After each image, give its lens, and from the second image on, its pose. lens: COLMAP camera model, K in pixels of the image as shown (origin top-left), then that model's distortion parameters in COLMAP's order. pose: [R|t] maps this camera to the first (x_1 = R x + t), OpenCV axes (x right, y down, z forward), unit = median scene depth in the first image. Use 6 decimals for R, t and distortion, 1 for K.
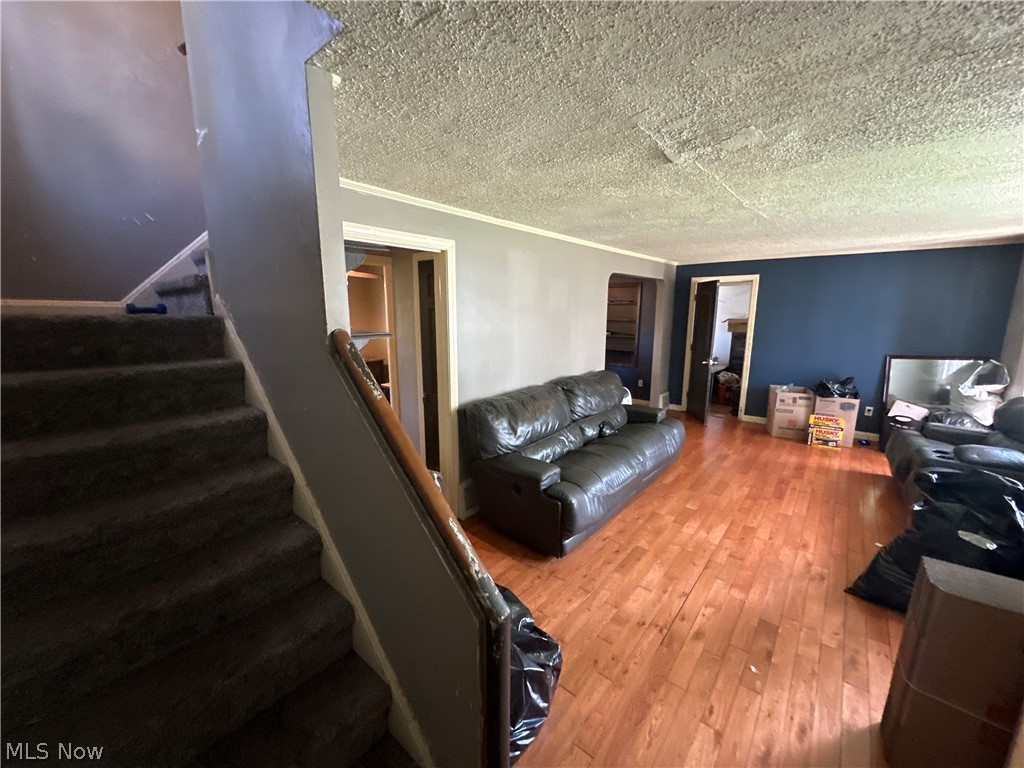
lens RADIAL K [[412.8, 0, 514.9], [0, 412.8, 385.0], [0, 0, 1]] dist [0.000190, -0.000048]
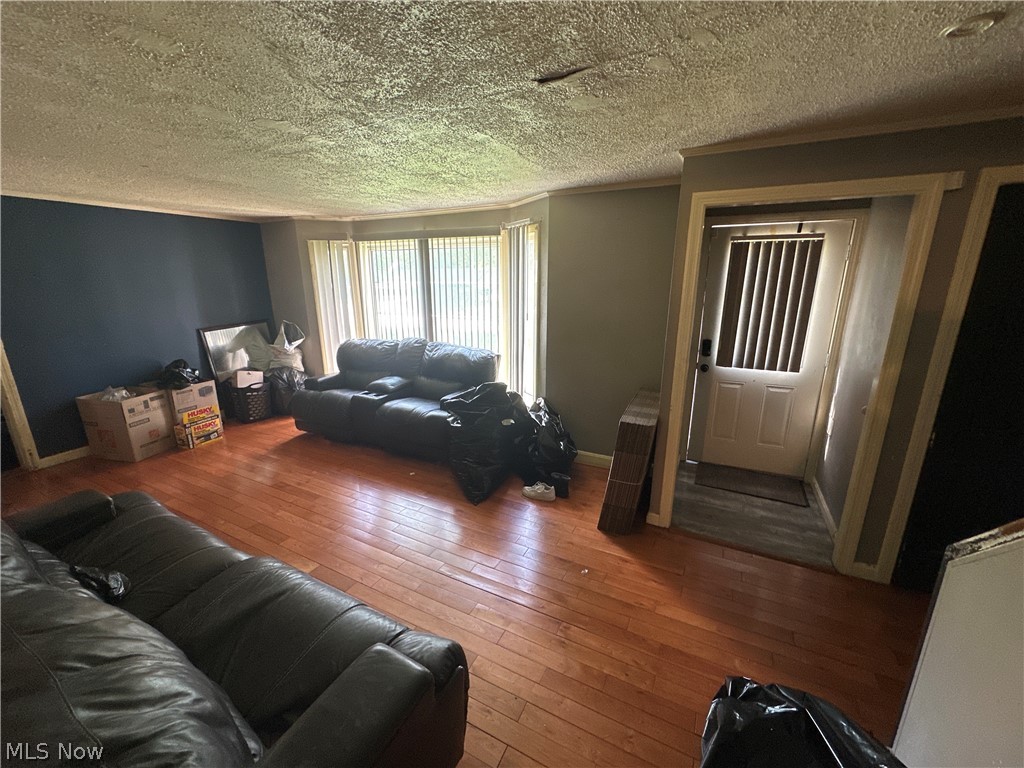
lens RADIAL K [[412.8, 0, 513.1], [0, 412.8, 385.5], [0, 0, 1]] dist [0.000190, -0.000048]
pose [[-0.203492, -0.253903, 0.945581, -0.165725], [0.186307, 0.938101, 0.291988, -0.094956], [-0.961187, 0.235586, -0.143593, 0.487130]]
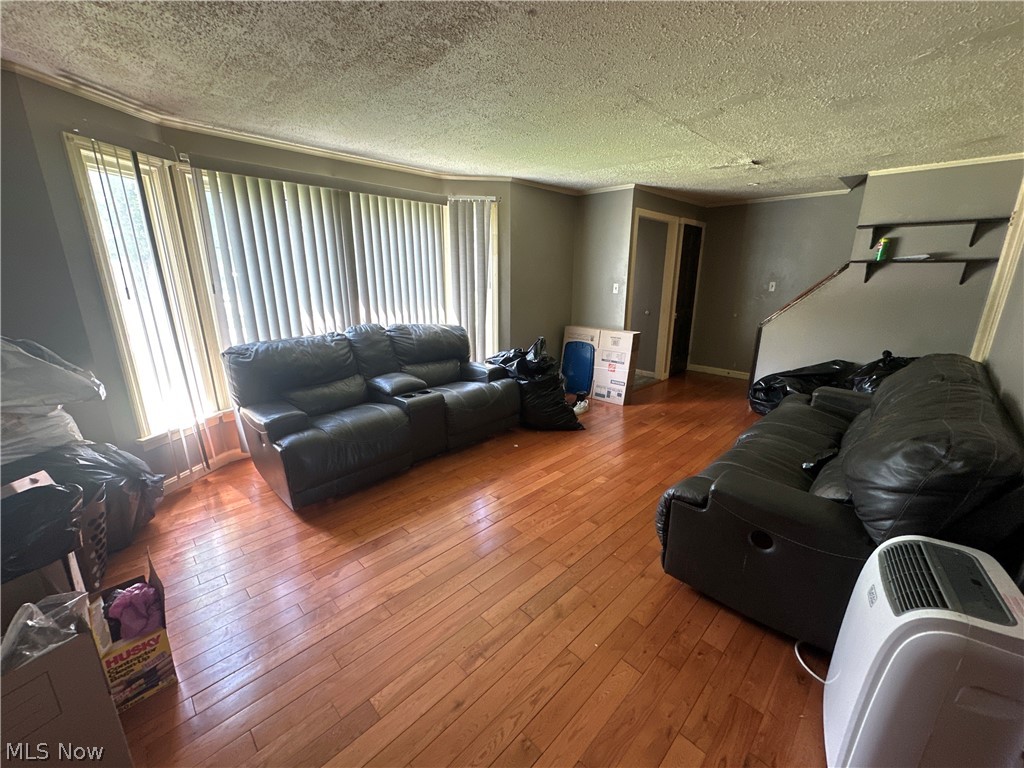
lens RADIAL K [[412.8, 0, 512.5], [0, 412.8, 384.9], [0, 0, 1]] dist [0.000190, -0.000048]
pose [[-0.994861, -0.033388, 0.095587, 0.446329], [0.011975, 0.898641, 0.438521, -0.174727], [-0.100540, 0.437412, -0.893623, 1.165872]]
